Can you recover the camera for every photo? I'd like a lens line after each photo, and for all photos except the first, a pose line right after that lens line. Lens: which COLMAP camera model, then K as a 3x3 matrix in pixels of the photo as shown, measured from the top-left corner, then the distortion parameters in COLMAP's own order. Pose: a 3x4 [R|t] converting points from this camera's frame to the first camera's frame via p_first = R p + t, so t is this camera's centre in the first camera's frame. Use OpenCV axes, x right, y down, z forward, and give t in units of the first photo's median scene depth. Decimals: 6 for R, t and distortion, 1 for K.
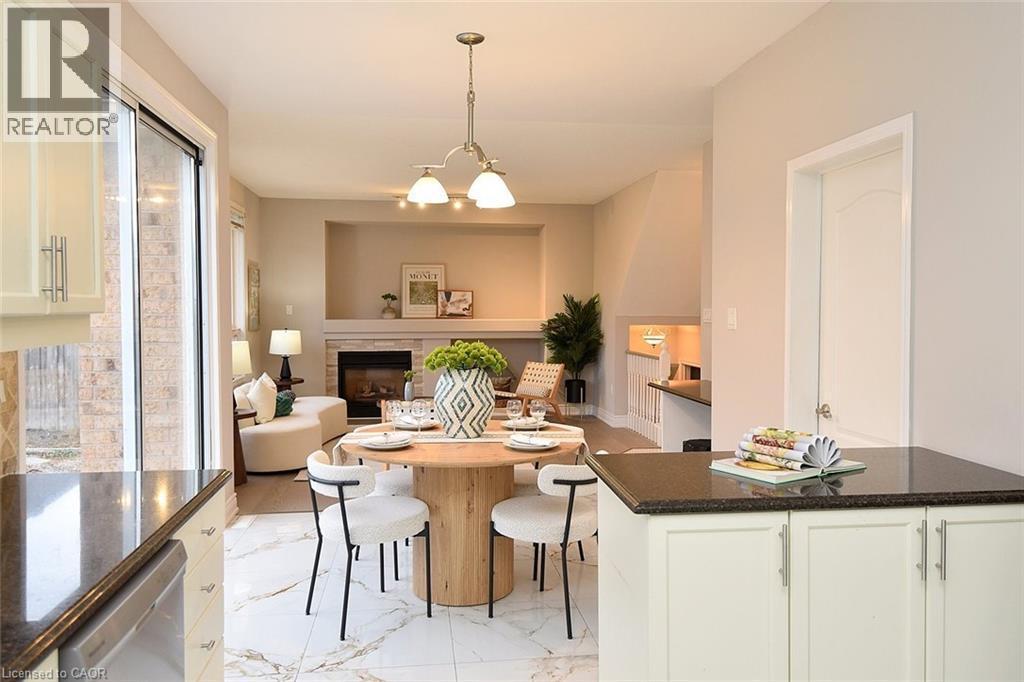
lens RADIAL K [[761.2, 0, 515.1], [0, 761.2, 344.6], [0, 0, 1]] dist [0.009431, 0.001452]
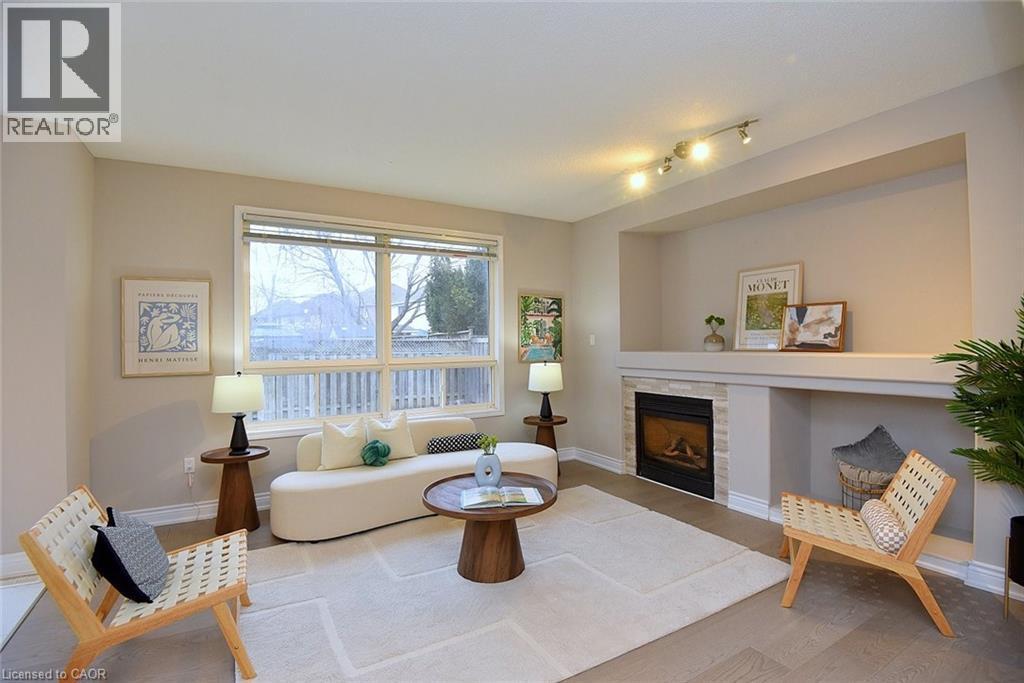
lens RADIAL K [[471.9, 0, 504.7], [0, 471.9, 340.7], [0, 0, 1]] dist [-0.036040, -0.001842]
pose [[0.375734, -0.011359, -0.926658, 0.174654], [-0.034295, 0.999070, -0.026152, -0.026671], [0.926093, 0.041606, 0.374995, 0.685763]]
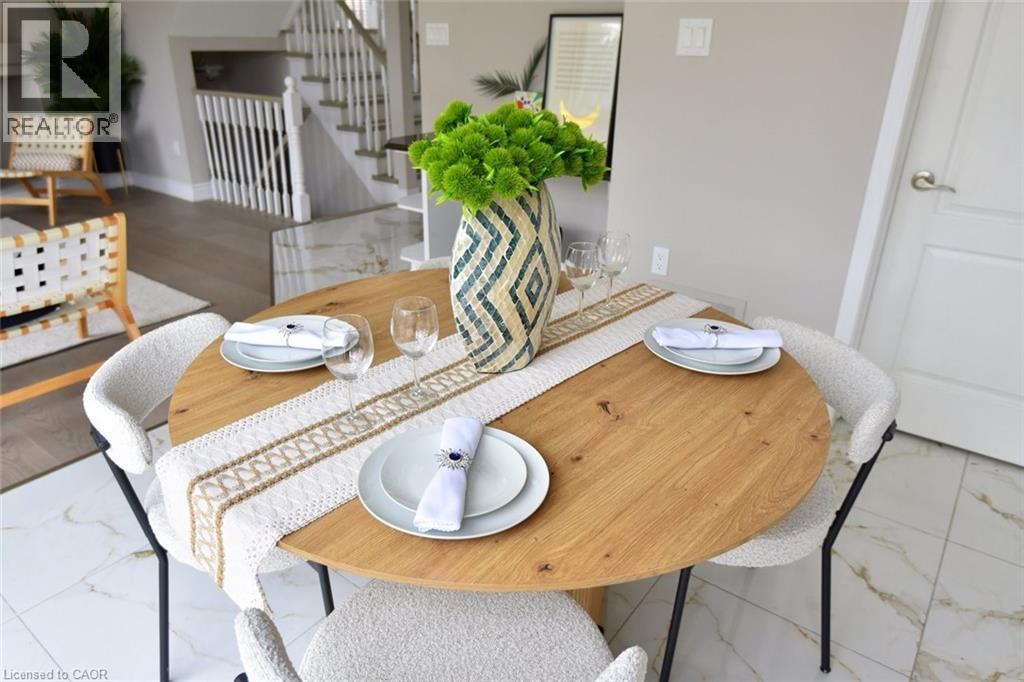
lens RADIAL K [[672.3, 0, 509.8], [0, 672.3, 338.3], [0, 0, 1]] dist [-0.000405, -0.000289]
pose [[0.723692, -0.277823, 0.631731, -0.110085], [0.027855, 0.926402, 0.375505, -0.007720], [-0.689560, -0.254153, 0.678169, 0.298073]]
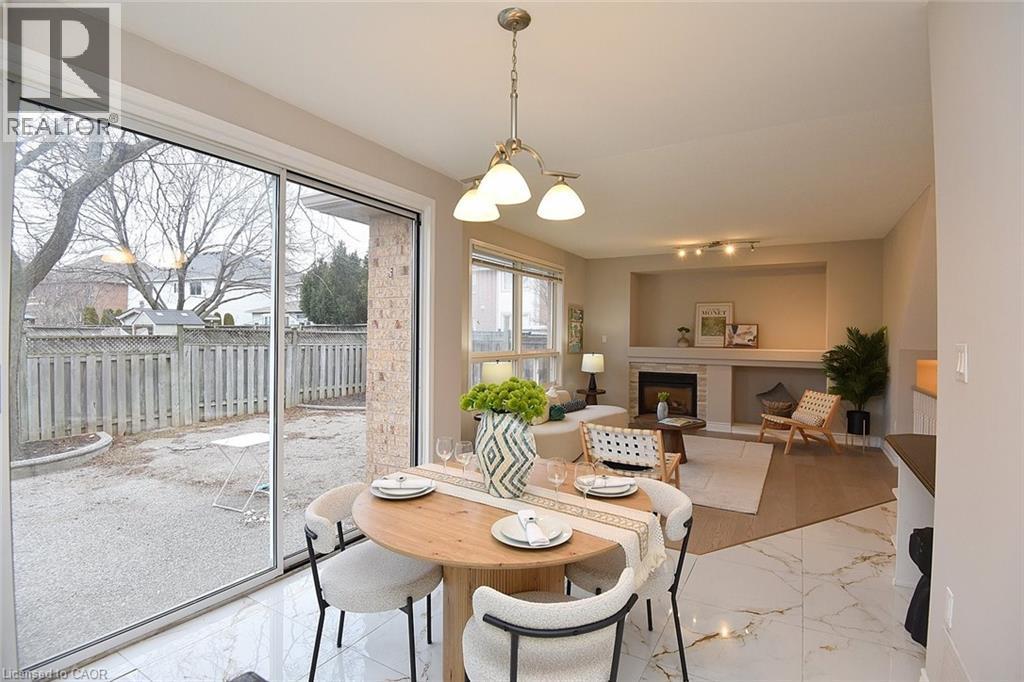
lens RADIAL K [[471.9, 0, 515.4], [0, 471.9, 335.5], [0, 0, 1]] dist [-0.036040, -0.001842]
pose [[0.785701, 0.005958, -0.618577, 0.099835], [-0.039369, 0.998408, -0.040389, -0.011596], [0.617352, 0.056087, 0.784685, 0.233169]]
